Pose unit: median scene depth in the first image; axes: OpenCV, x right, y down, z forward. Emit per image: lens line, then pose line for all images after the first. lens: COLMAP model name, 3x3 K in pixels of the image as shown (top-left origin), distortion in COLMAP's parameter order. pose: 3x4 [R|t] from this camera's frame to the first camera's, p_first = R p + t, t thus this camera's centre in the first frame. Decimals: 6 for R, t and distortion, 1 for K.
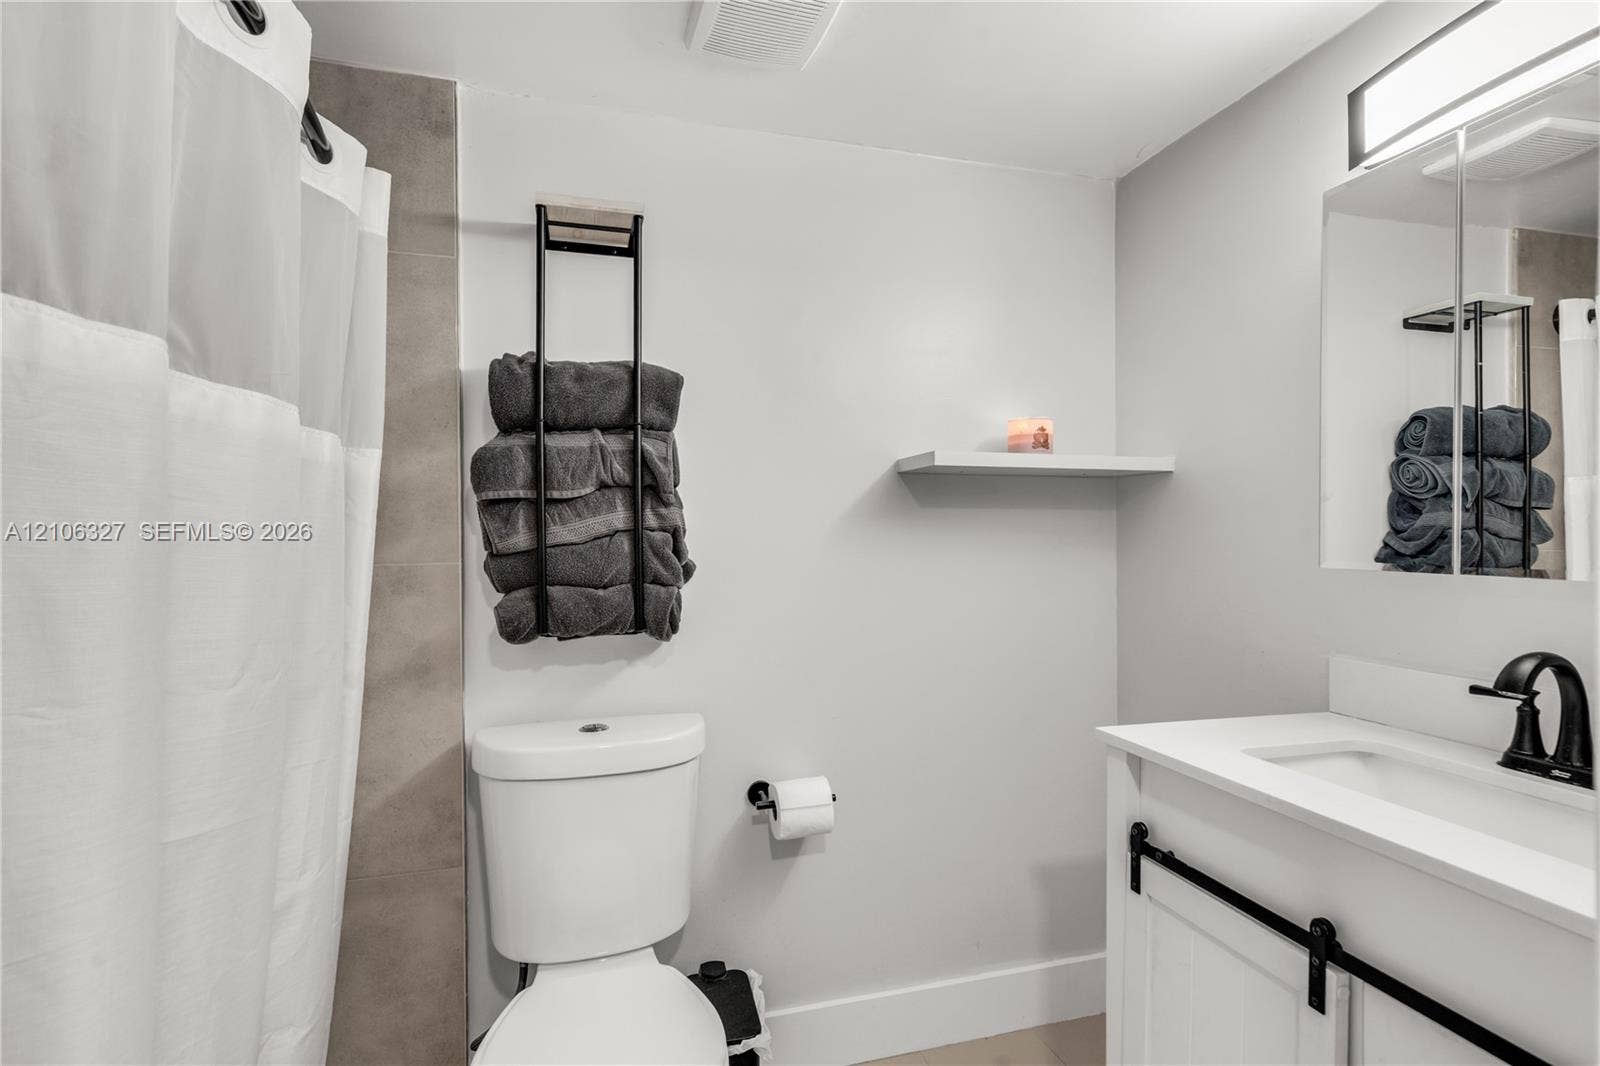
lens RADIAL K [[737.2, 0, 795.9], [0, 737.2, 527.4], [0, 0, 1]] dist [-0.001323, 0.001094]
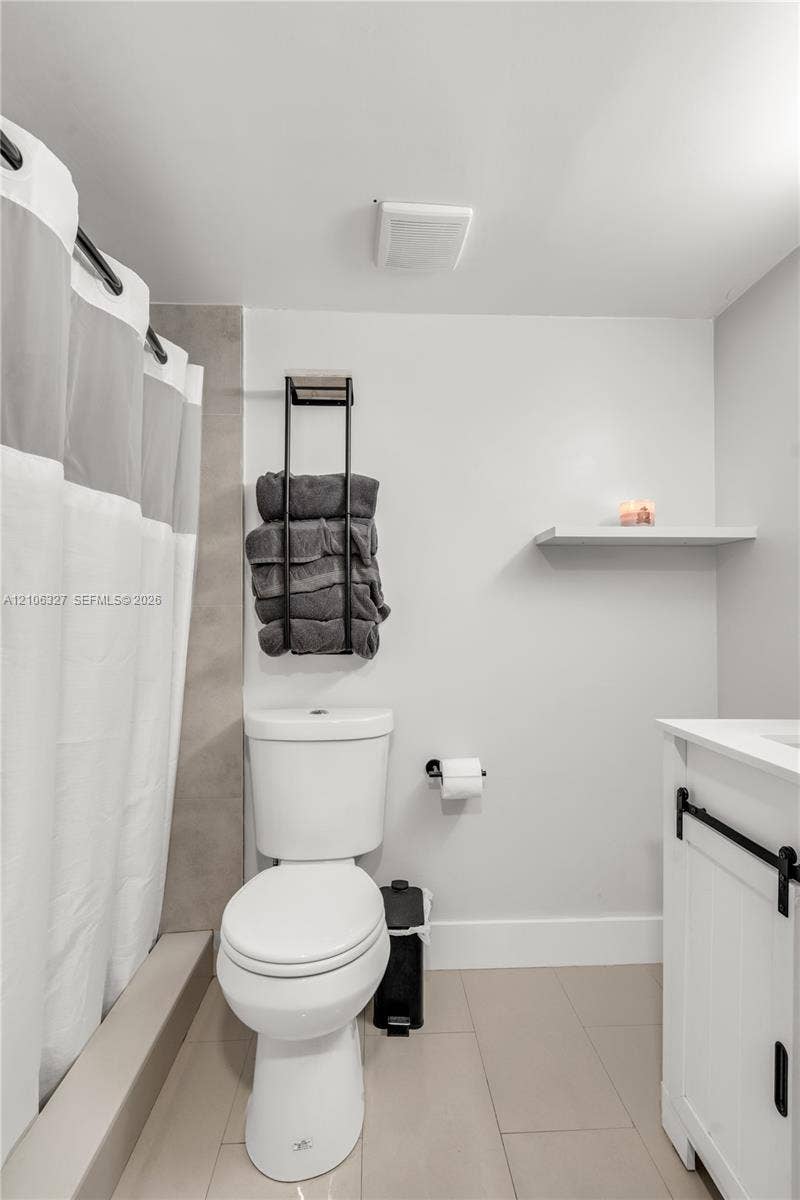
lens RADIAL K [[552.9, 0, 401.0], [0, 552.9, 597.7], [0, 0, 1]] dist [-0.001323, 0.001094]
pose [[0.974919, -0.004131, -0.222521, 0.147810], [-0.000545, 0.999780, -0.020947, 0.057933], [0.222558, 0.020542, 0.974703, -0.086535]]
